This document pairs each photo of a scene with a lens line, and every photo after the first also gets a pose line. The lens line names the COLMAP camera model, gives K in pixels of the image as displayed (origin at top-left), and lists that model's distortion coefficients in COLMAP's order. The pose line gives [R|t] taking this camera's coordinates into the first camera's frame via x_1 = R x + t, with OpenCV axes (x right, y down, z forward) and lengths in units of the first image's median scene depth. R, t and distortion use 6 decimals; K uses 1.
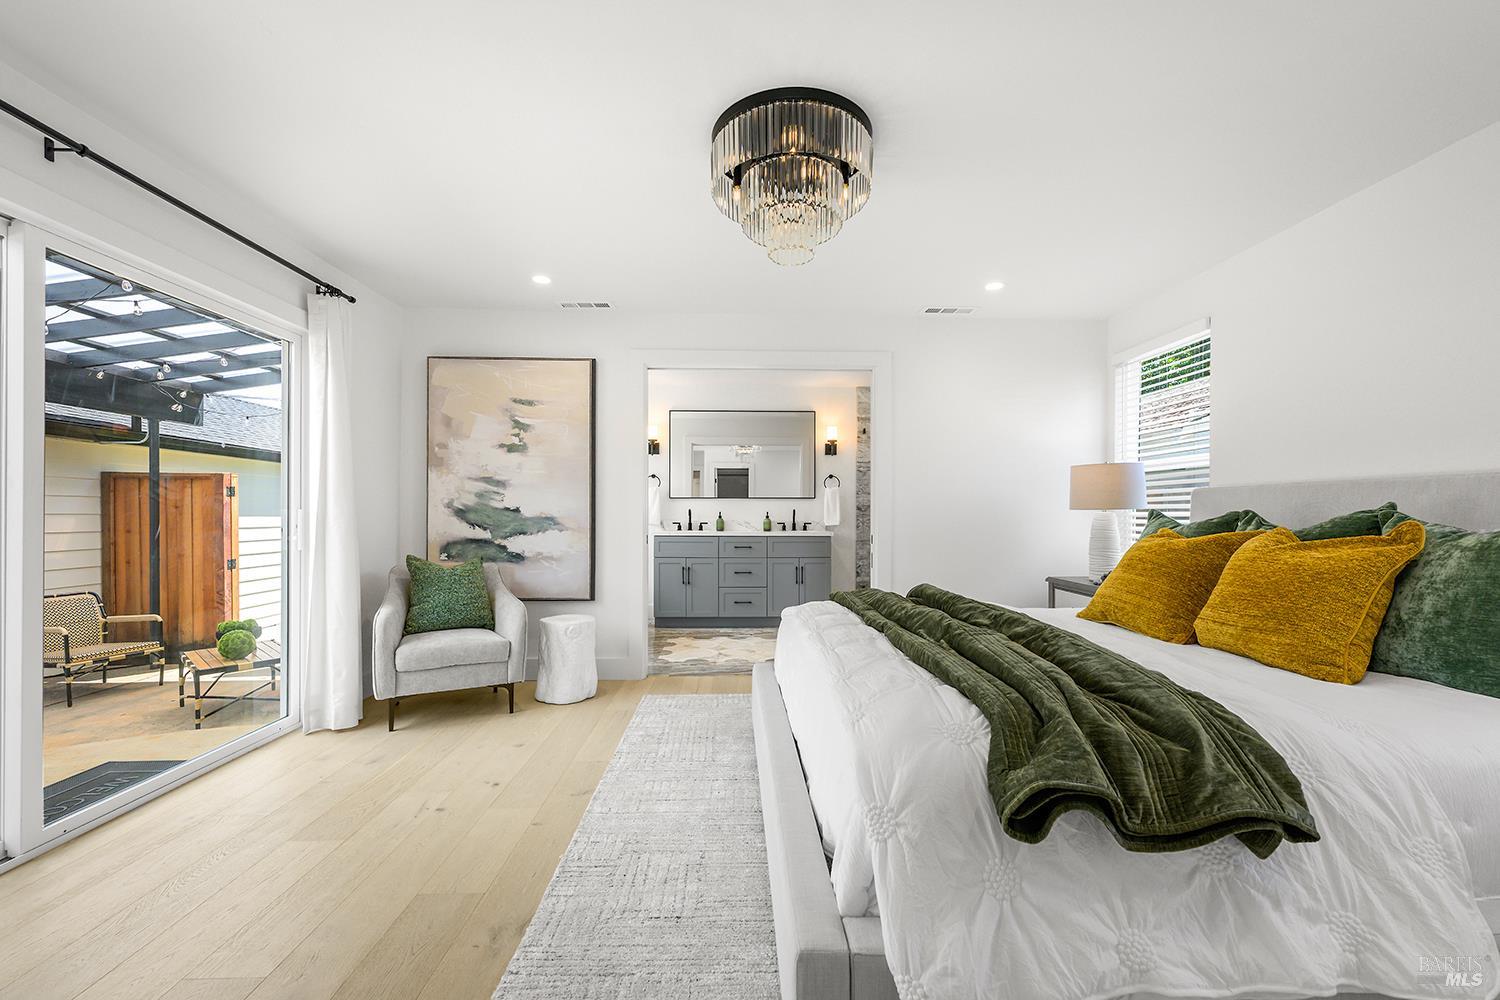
lens RADIAL K [[610.2, 0, 754.2], [0, 610.2, 515.5], [0, 0, 1]] dist [-0.001301, -0.000132]
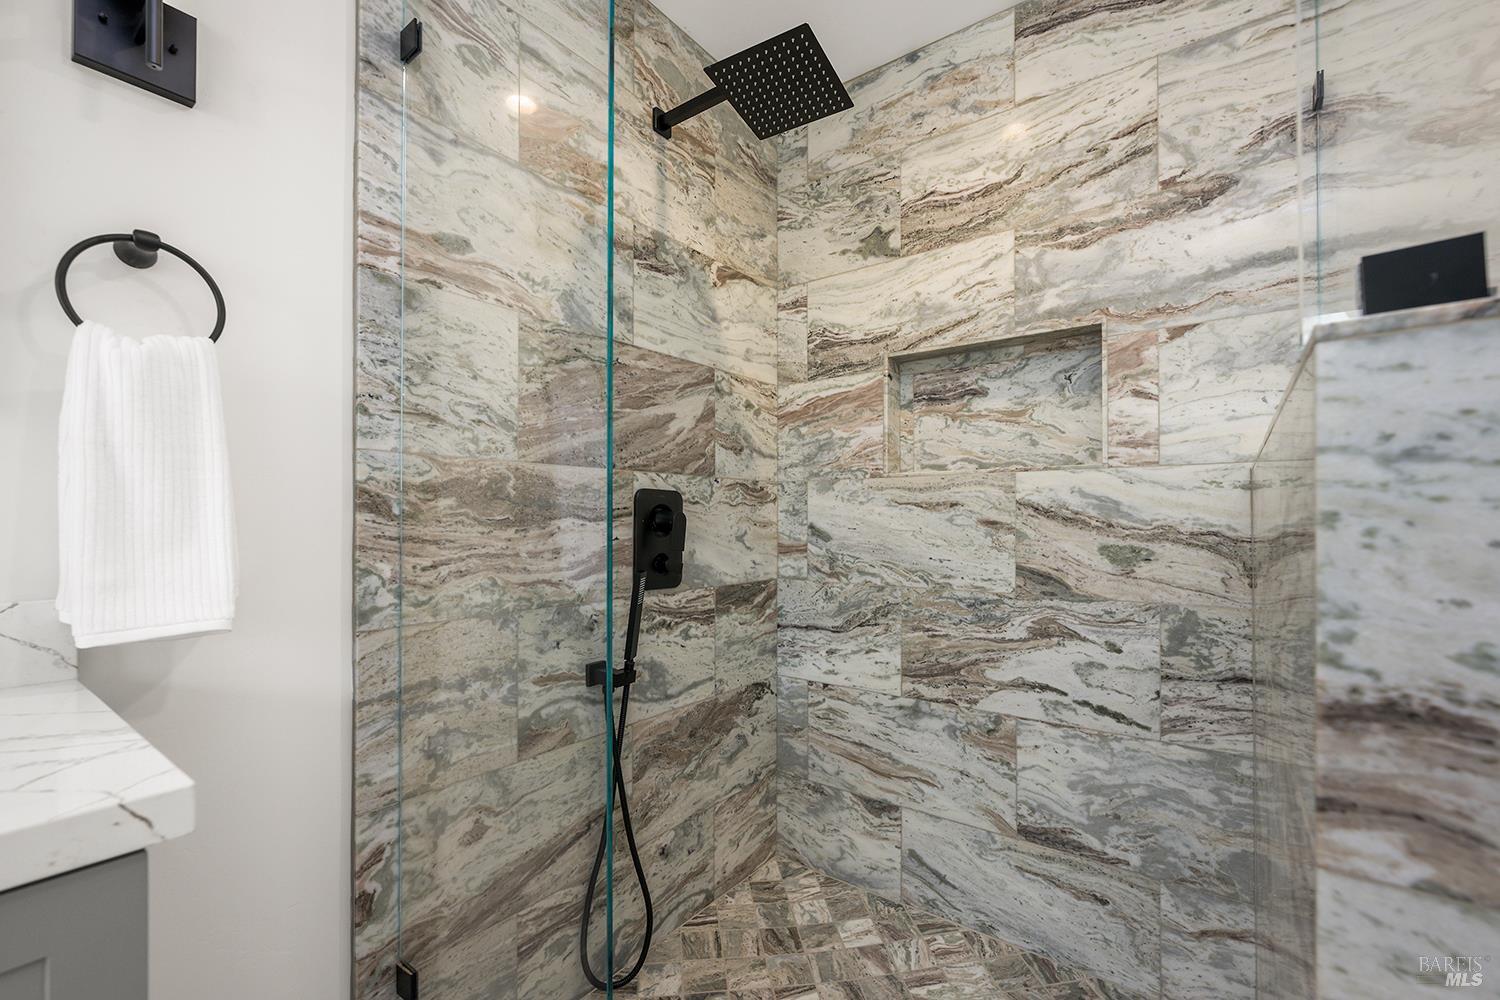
lens RADIAL K [[641.0, 0, 755.8], [0, 641.0, 516.7], [0, 0, 1]] dist [-0.001153, -0.000252]
pose [[0.623164, -0.000194, 0.782091, 0.166472], [0.002650, 0.999995, -0.001864, -0.011671], [-0.782087, 0.003234, 0.623161, 1.329966]]
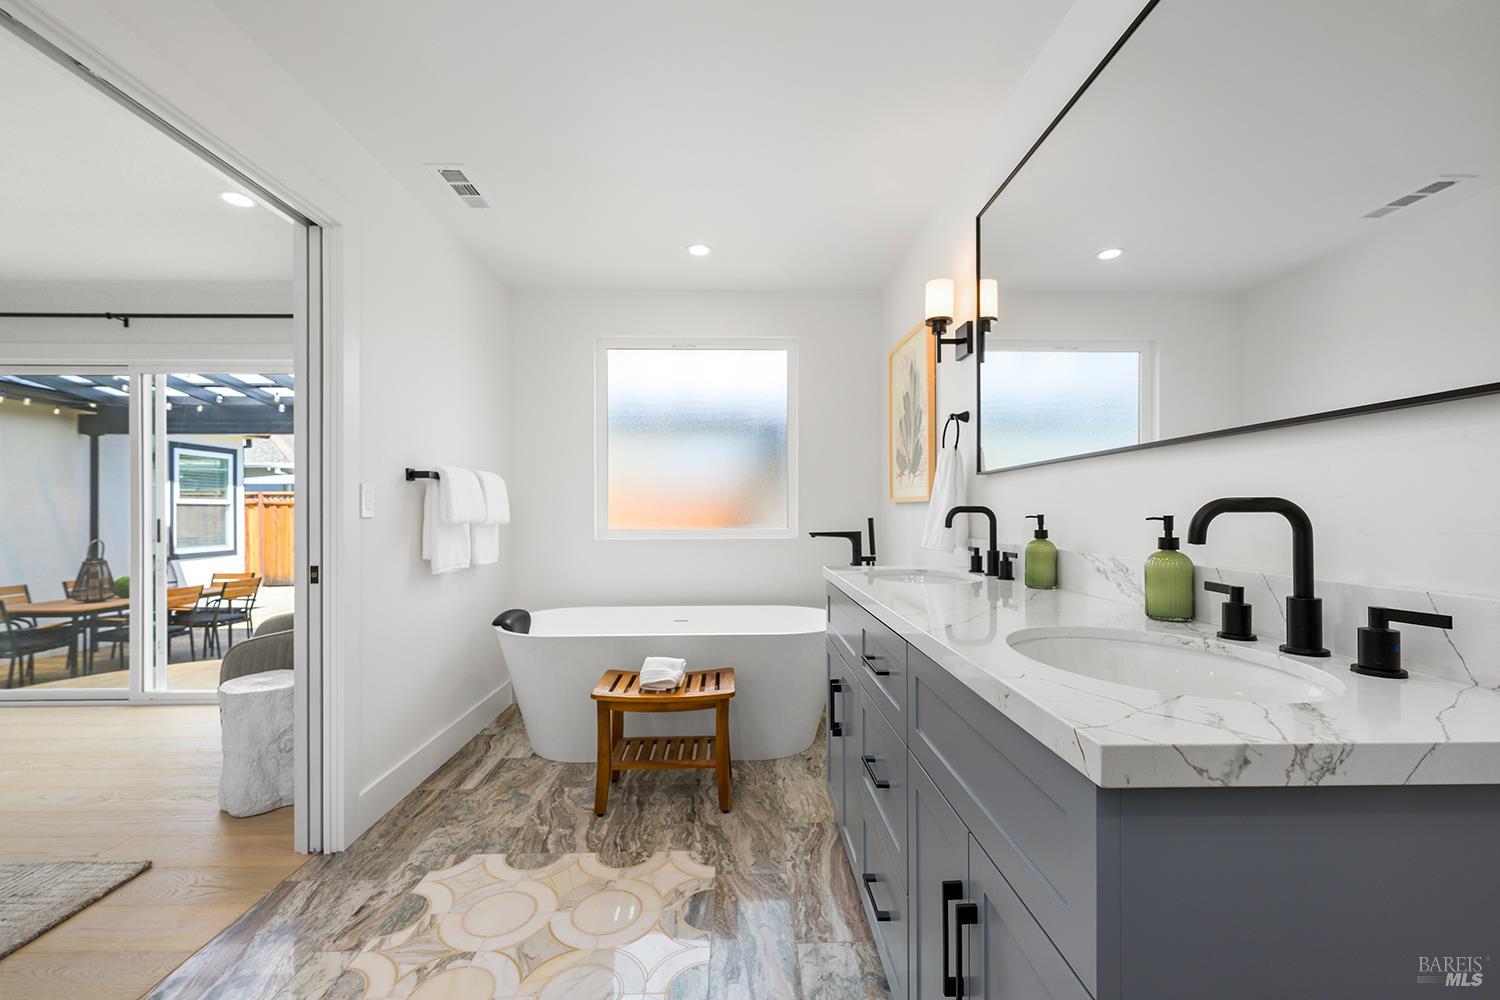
lens RADIAL K [[615.1, 0, 751.2], [0, 615.1, 510.6], [0, 0, 1]] dist [0.000343, 0.000050]
pose [[-0.012040, -0.003515, -0.999921, 0.332898], [0.002409, 0.999991, -0.003544, -0.011767], [0.999925, -0.002452, -0.012032, 1.418335]]
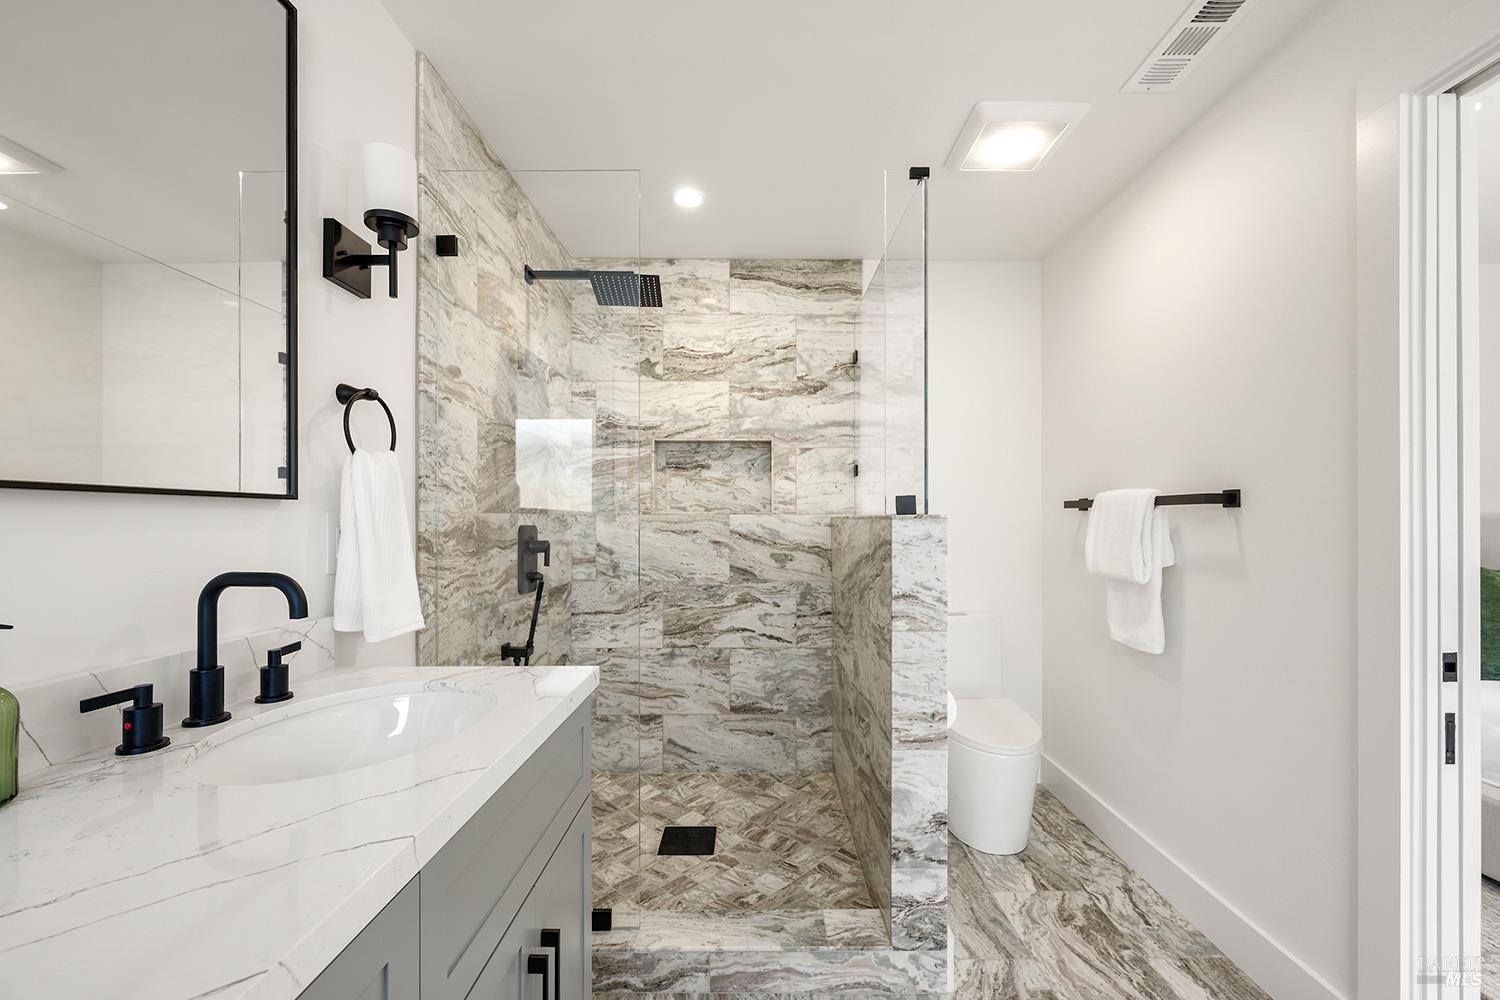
lens RADIAL K [[595.9, 0, 758.8], [0, 595.9, 520.4], [0, 0, 1]] dist [0.001628, 0.000171]
pose [[0.031830, -0.005101, 0.999480, -0.110706], [0.000833, 0.999987, 0.005077, -0.037563], [-0.999493, 0.000671, 0.031834, 1.400212]]
